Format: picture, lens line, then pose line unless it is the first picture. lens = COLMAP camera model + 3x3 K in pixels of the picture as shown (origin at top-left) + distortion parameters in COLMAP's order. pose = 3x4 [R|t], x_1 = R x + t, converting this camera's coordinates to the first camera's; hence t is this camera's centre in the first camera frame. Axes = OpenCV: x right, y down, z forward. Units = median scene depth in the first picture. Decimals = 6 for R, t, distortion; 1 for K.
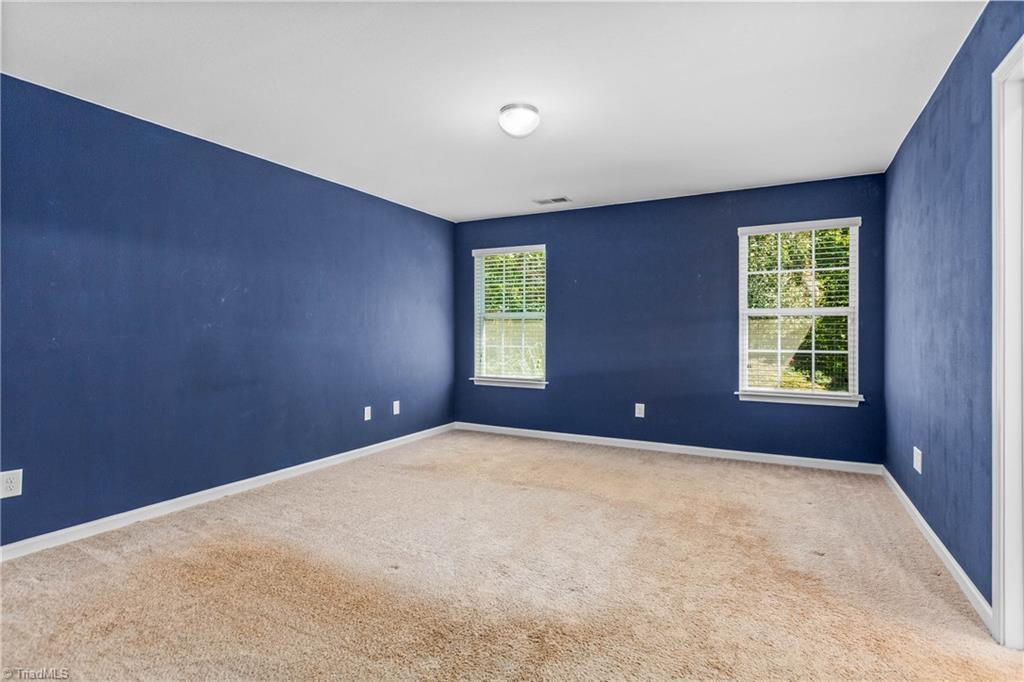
lens RADIAL K [[509.0, 0, 510.2], [0, 509.0, 333.8], [0, 0, 1]] dist [-0.001740, -0.000502]
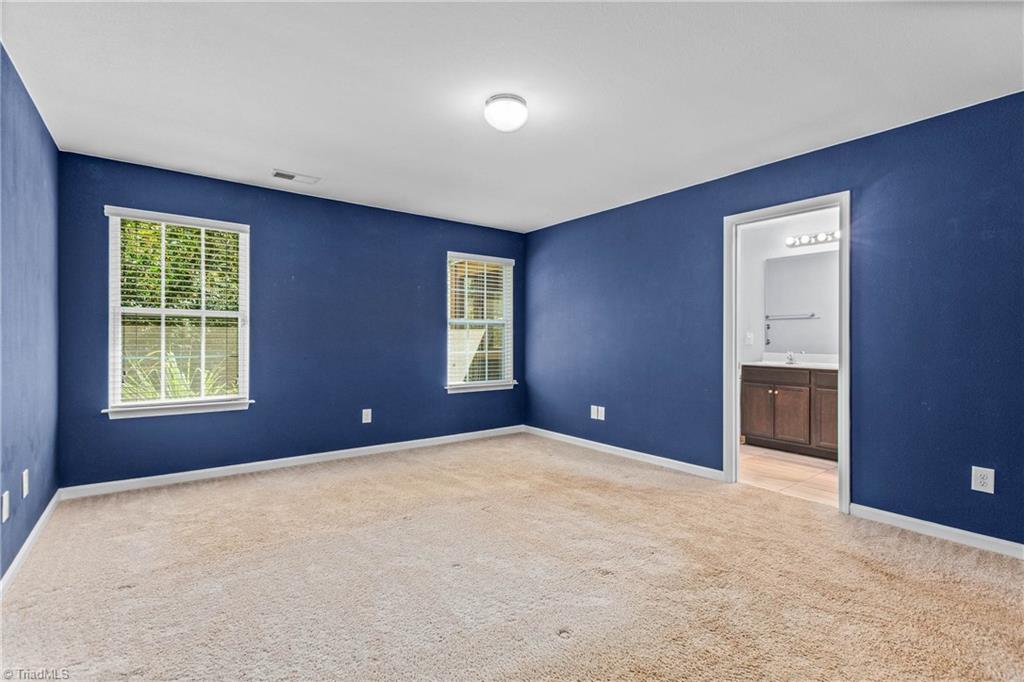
lens RADIAL K [[462.6, 0, 512.0], [0, 462.6, 341.0], [0, 0, 1]] dist [0.013330, 0.000014]
pose [[0.423336, -0.007524, 0.905942, -0.538414], [-0.005122, 0.999930, 0.010698, -0.008532], [-0.905958, -0.009170, 0.423267, 0.437840]]
